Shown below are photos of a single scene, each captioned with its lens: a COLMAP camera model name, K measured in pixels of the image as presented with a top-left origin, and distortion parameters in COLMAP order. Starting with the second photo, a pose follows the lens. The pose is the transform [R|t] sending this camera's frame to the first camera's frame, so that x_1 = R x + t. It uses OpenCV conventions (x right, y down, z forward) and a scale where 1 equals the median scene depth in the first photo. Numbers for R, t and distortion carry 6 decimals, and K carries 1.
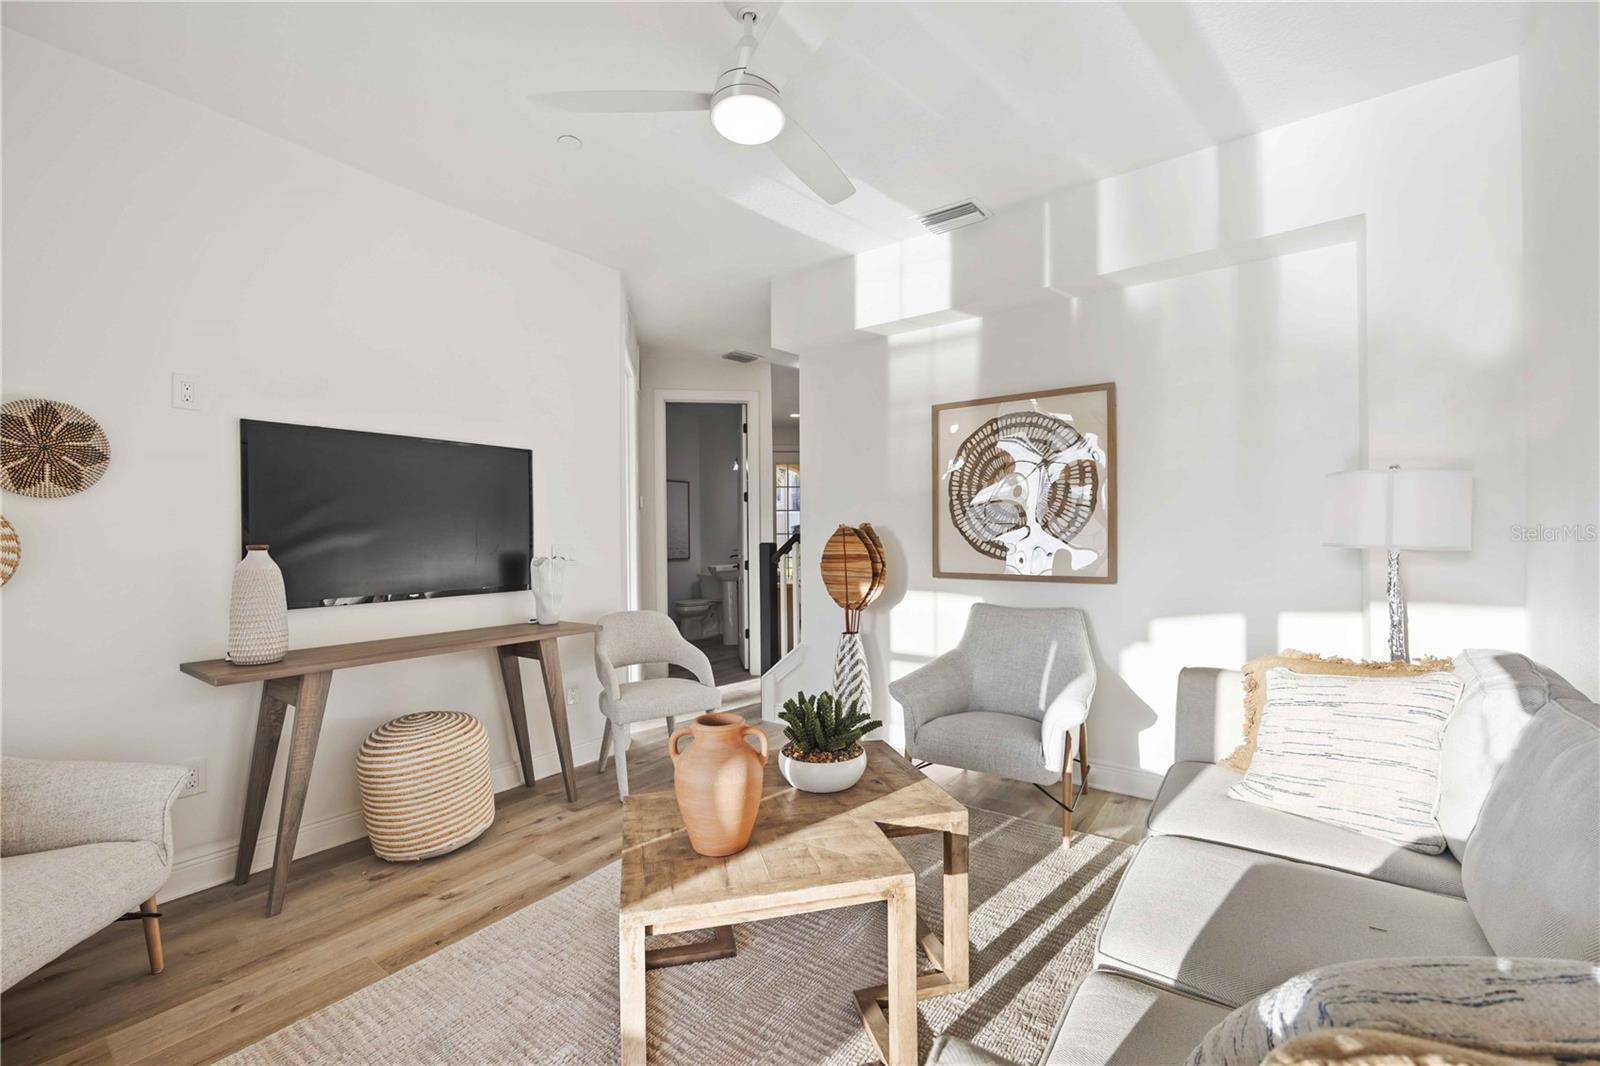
lens RADIAL K [[658.9, 0, 804.7], [0, 658.9, 539.2], [0, 0, 1]] dist [-0.002911, 0.000040]
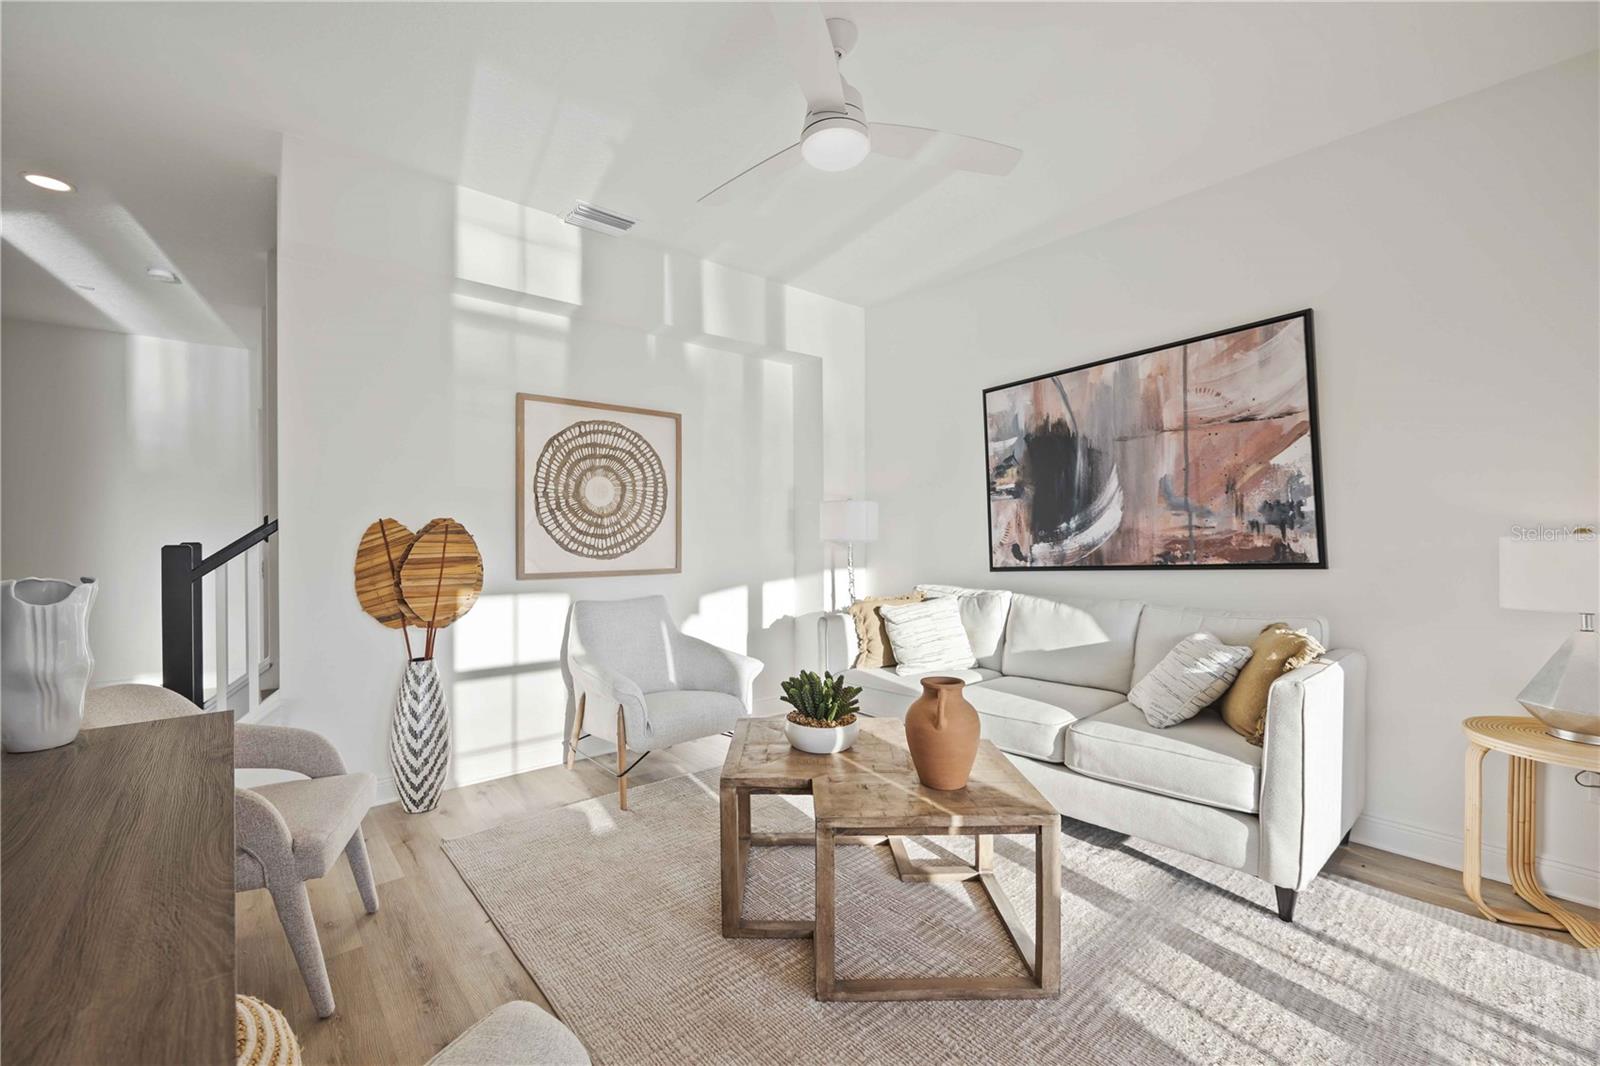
lens RADIAL K [[658.9, 0, 798.2], [0, 658.9, 538.4], [0, 0, 1]] dist [-0.002911, 0.000040]
pose [[0.254957, -0.001114, 0.966952, -0.616534], [0.000239, 0.999999, 0.001089, -0.000605], [-0.966952, -0.000046, 0.254957, 0.404408]]
